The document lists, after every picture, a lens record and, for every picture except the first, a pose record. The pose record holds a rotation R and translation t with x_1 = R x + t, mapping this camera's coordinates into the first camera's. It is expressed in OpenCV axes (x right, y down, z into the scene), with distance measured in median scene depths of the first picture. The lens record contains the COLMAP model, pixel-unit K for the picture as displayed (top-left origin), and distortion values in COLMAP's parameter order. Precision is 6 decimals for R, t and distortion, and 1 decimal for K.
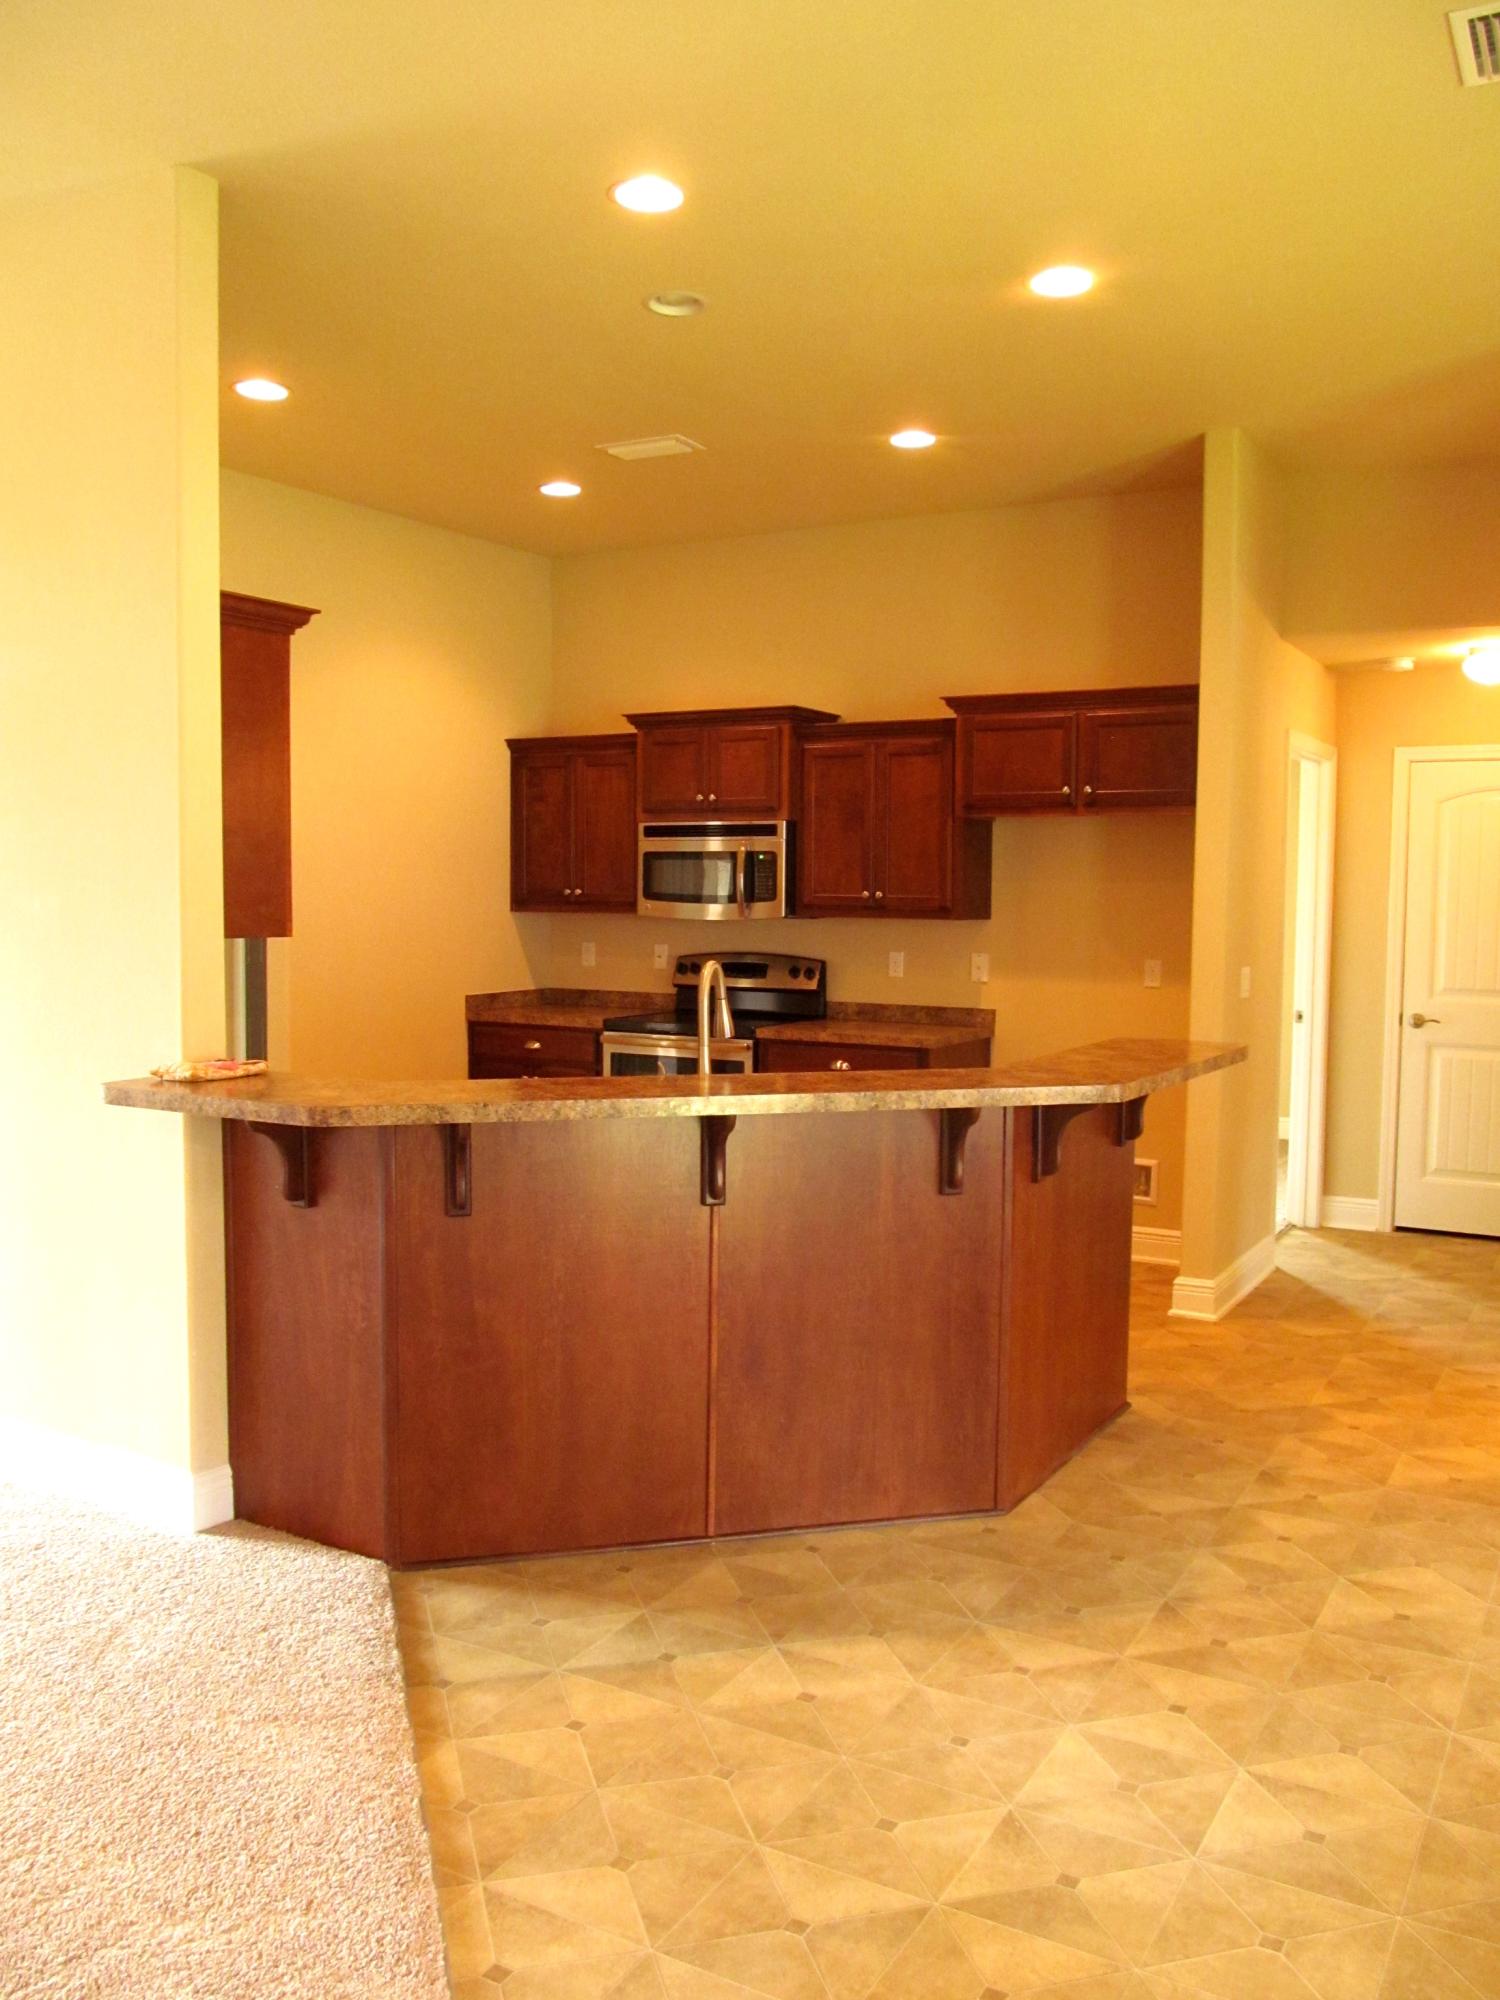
lens RADIAL K [[1658.5, 0, 762.7], [0, 1658.5, 1007.8], [0, 0, 1]] dist [-0.067234, 0.023243]
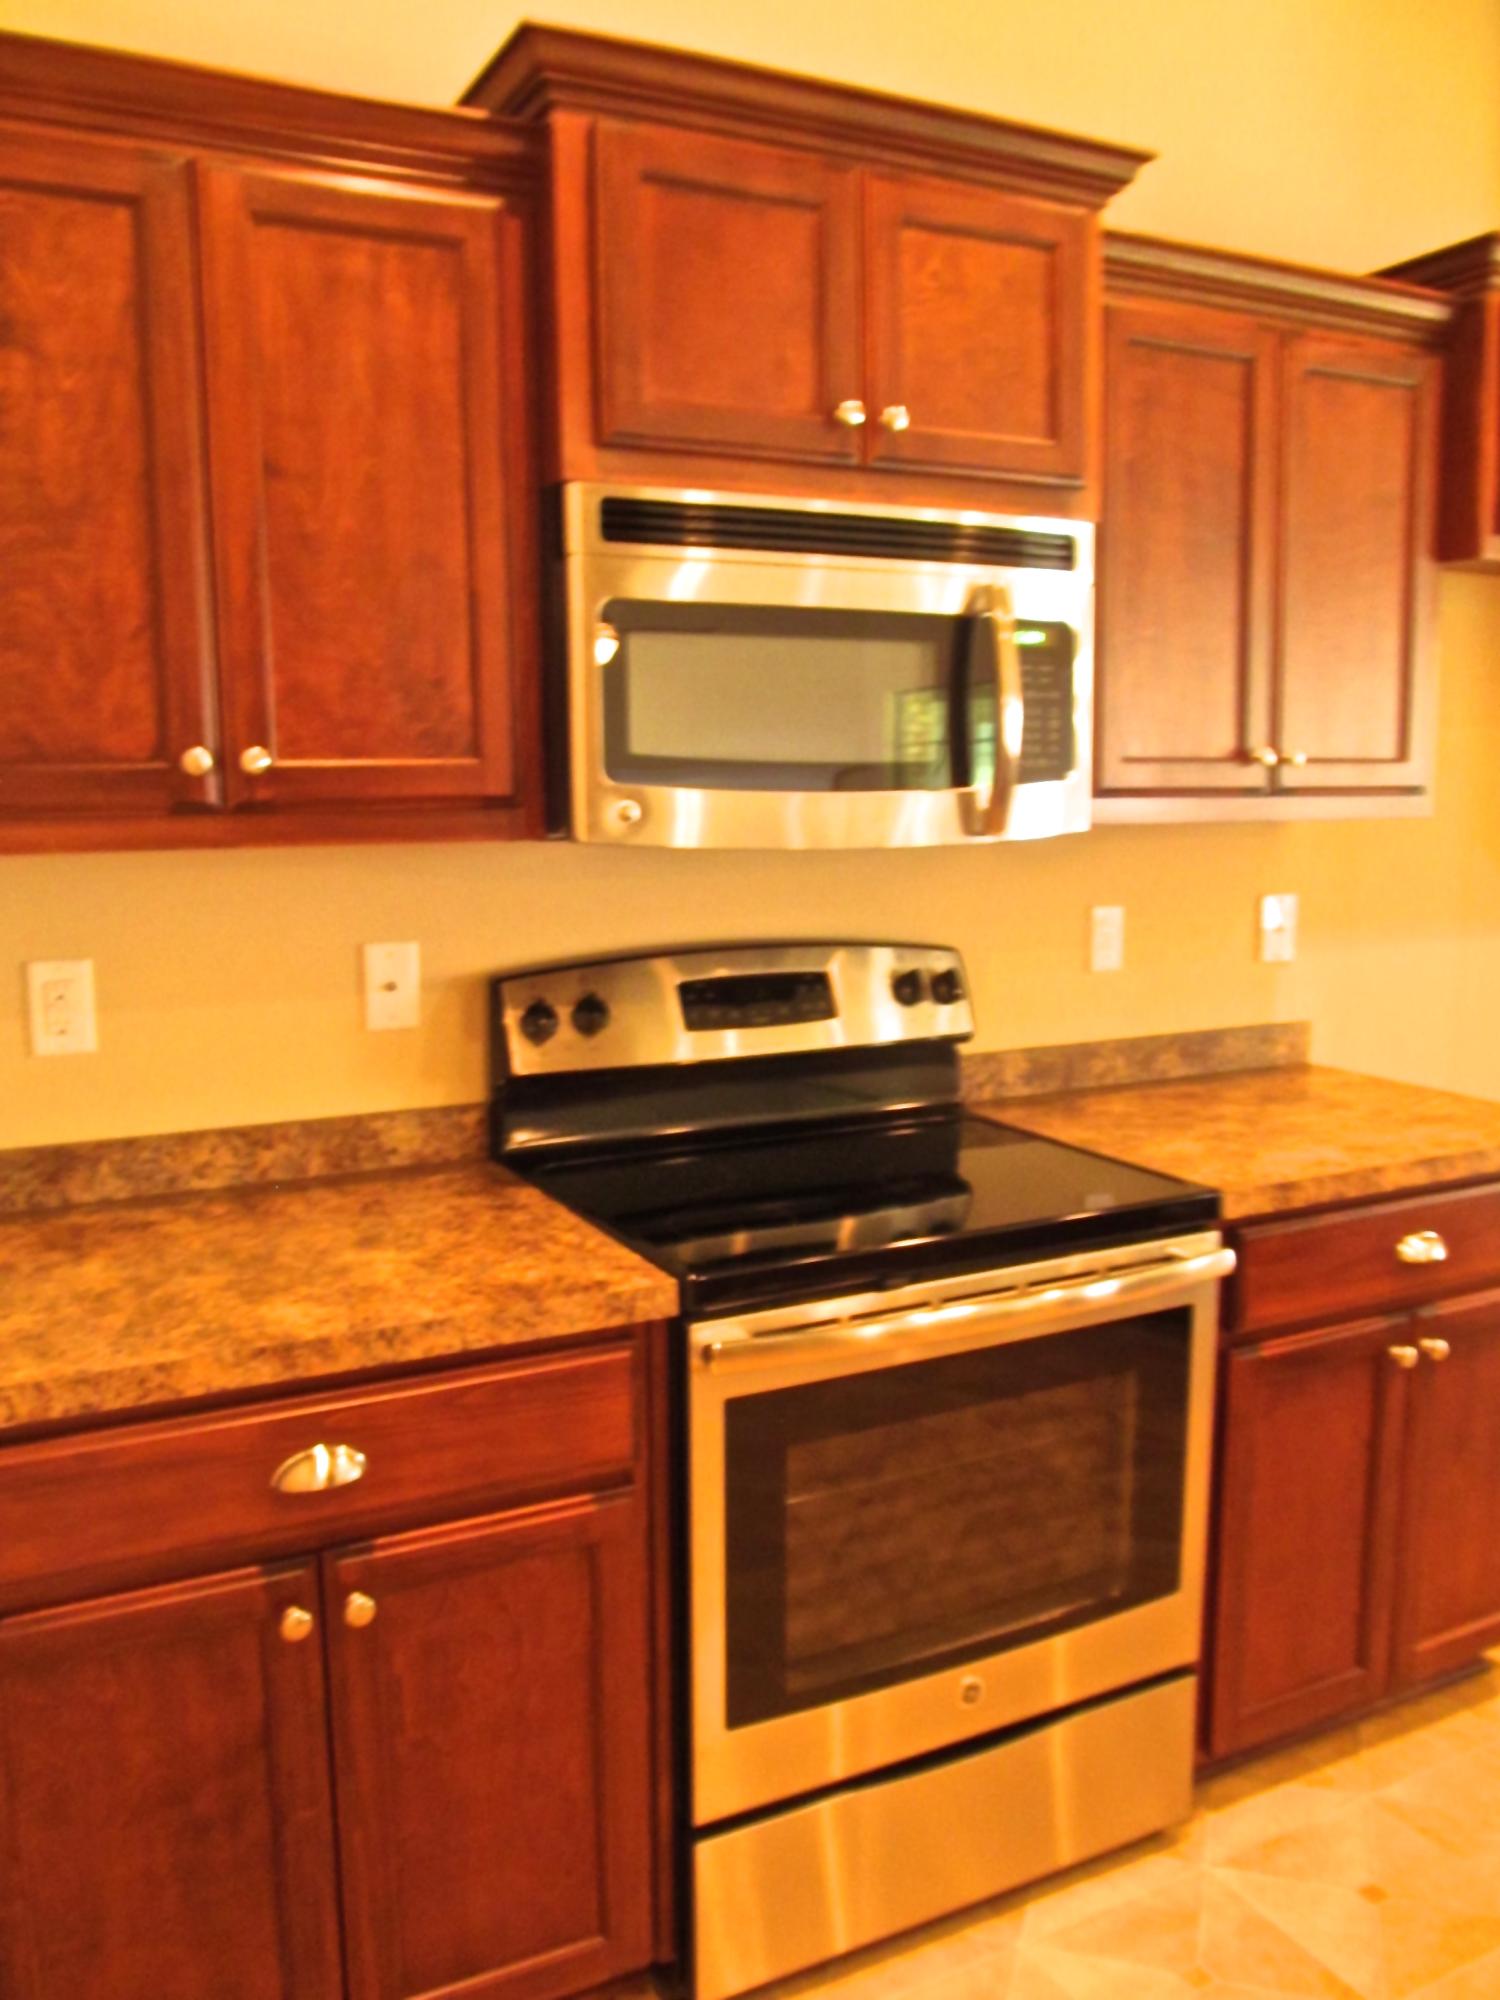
lens RADIAL K [[1658.5, 0, 762.7], [0, 1658.5, 1007.8], [0, 0, 1]] dist [-0.067234, 0.023243]
pose [[0.538086, -0.134309, 0.832121, -0.288269], [0.069526, 0.990931, 0.114983, -0.060320], [-0.840018, -0.004017, 0.542544, 0.859237]]
